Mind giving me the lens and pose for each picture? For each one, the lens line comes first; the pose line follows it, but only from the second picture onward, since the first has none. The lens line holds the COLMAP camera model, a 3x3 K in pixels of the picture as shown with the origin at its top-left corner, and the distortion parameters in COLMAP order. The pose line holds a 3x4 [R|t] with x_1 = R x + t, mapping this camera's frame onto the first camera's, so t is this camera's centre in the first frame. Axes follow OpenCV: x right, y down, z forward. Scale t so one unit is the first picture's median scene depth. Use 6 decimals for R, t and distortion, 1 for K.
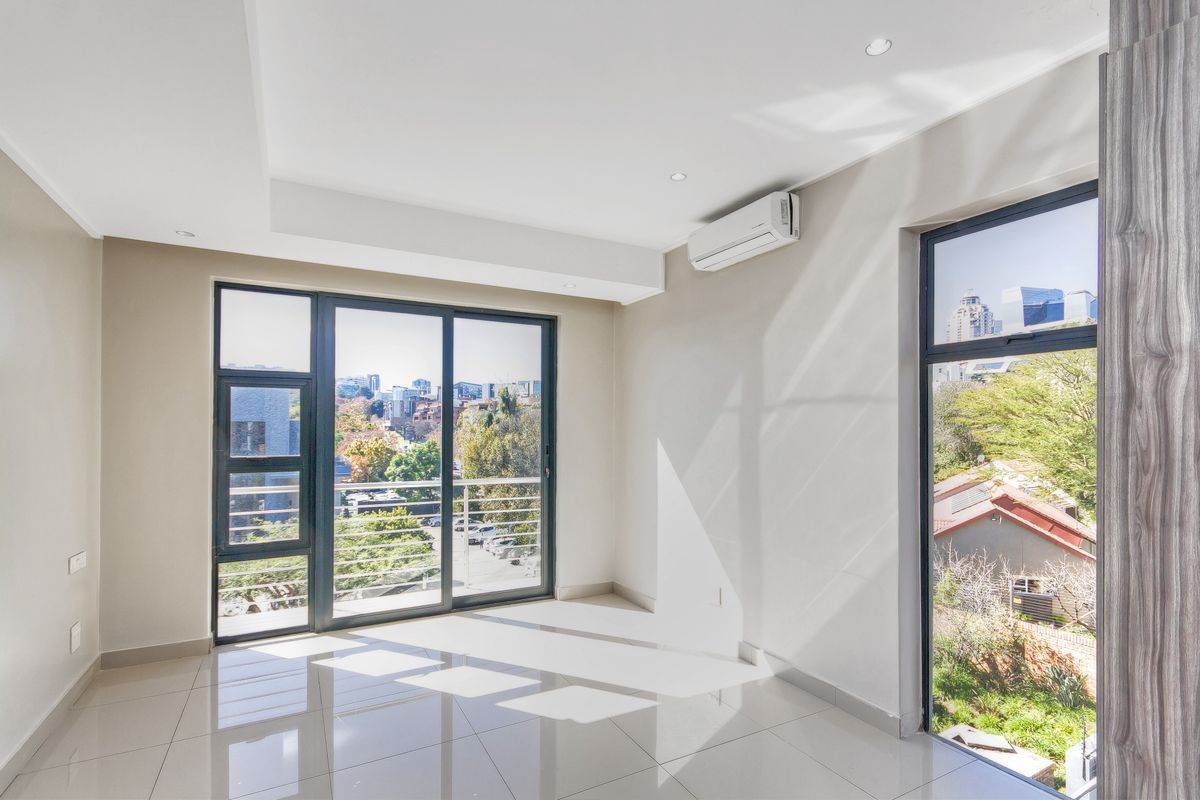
lens RADIAL K [[569.8, 0, 602.8], [0, 569.8, 415.4], [0, 0, 1]] dist [-0.000942, -0.026644]
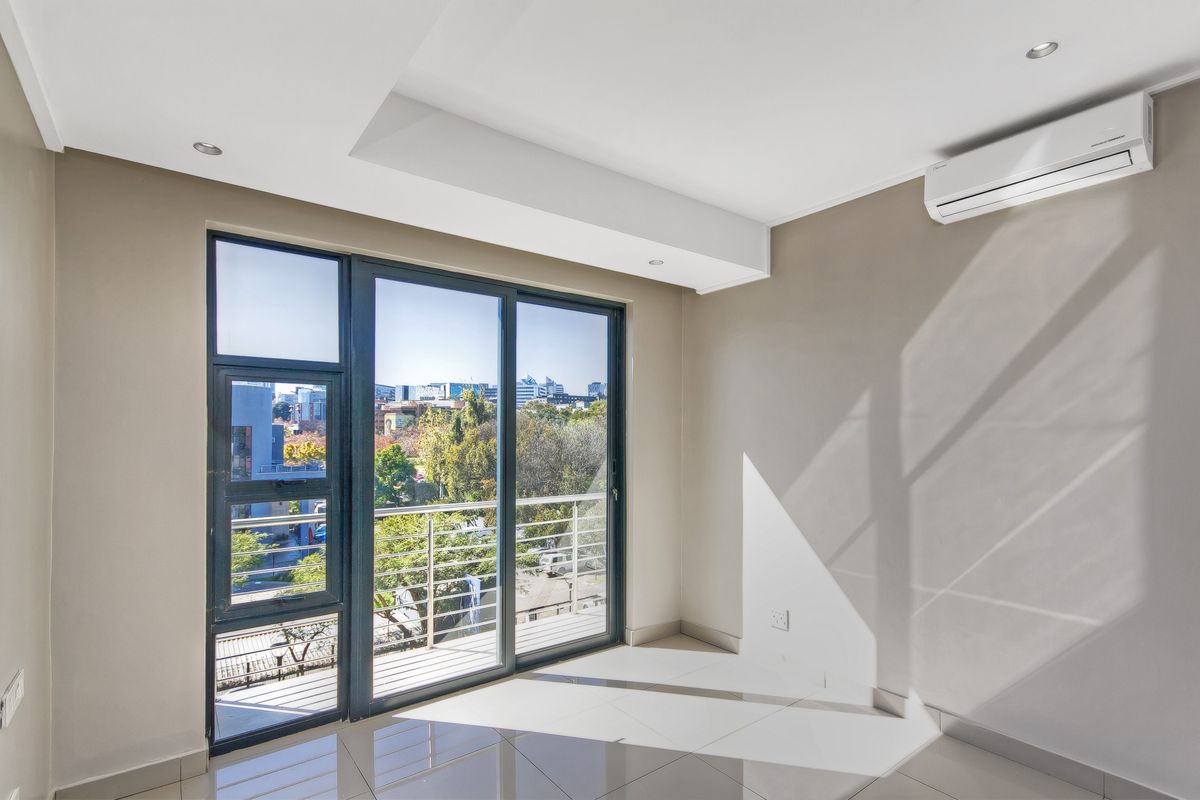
lens RADIAL K [[569.8, 0, 602.8], [0, 569.8, 415.4], [0, 0, 1]] dist [-0.000942, -0.026644]
pose [[0.984389, 0.009386, 0.175757, -0.288156], [-0.007919, 0.999928, -0.009050, -0.003824], [-0.175829, 0.007517, 0.984392, 0.203944]]
